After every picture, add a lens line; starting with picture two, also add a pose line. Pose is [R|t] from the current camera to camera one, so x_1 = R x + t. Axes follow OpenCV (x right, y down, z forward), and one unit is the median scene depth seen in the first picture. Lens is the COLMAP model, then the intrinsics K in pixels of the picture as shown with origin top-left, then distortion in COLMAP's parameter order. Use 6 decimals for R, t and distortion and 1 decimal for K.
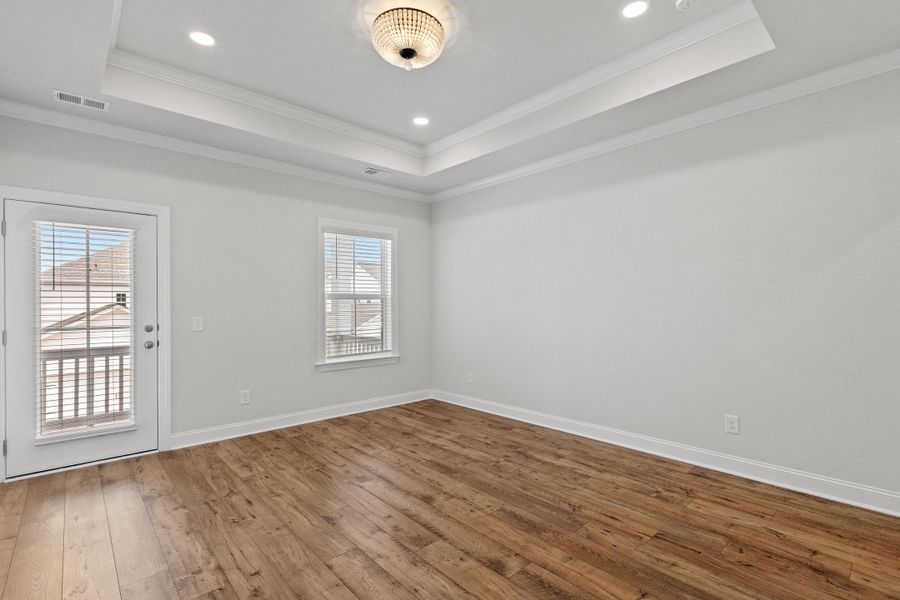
lens RADIAL K [[411.3, 0, 447.9], [0, 411.3, 310.9], [0, 0, 1]] dist [-0.000544, 0.000099]
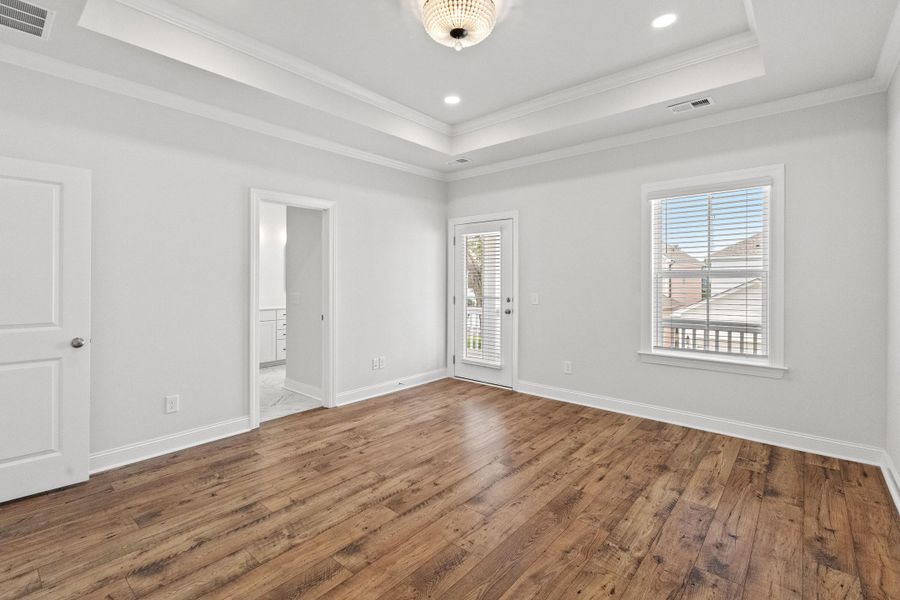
lens RADIAL K [[413.4, 0, 449.3], [0, 413.4, 284.3], [0, 0, 1]] dist [-0.000101, -0.000111]
pose [[0.126847, 0.014922, -0.991810, 0.761260], [-0.016033, 0.999787, 0.012991, -0.030730], [0.991793, 0.014253, 0.127060, 0.731854]]
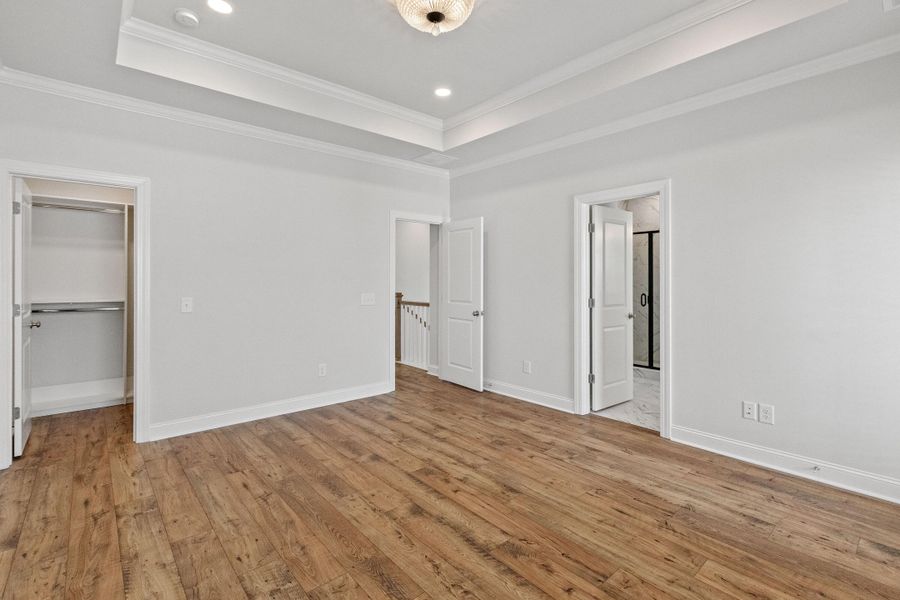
lens RADIAL K [[417.3, 0, 445.8], [0, 417.3, 277.1], [0, 0, 1]] dist [0.000293, -0.000074]
pose [[-0.999656, 0.005181, 0.025728, -0.121630], [0.005342, 0.999967, 0.006186, -0.034198], [-0.025695, 0.006321, -0.999650, 1.678404]]
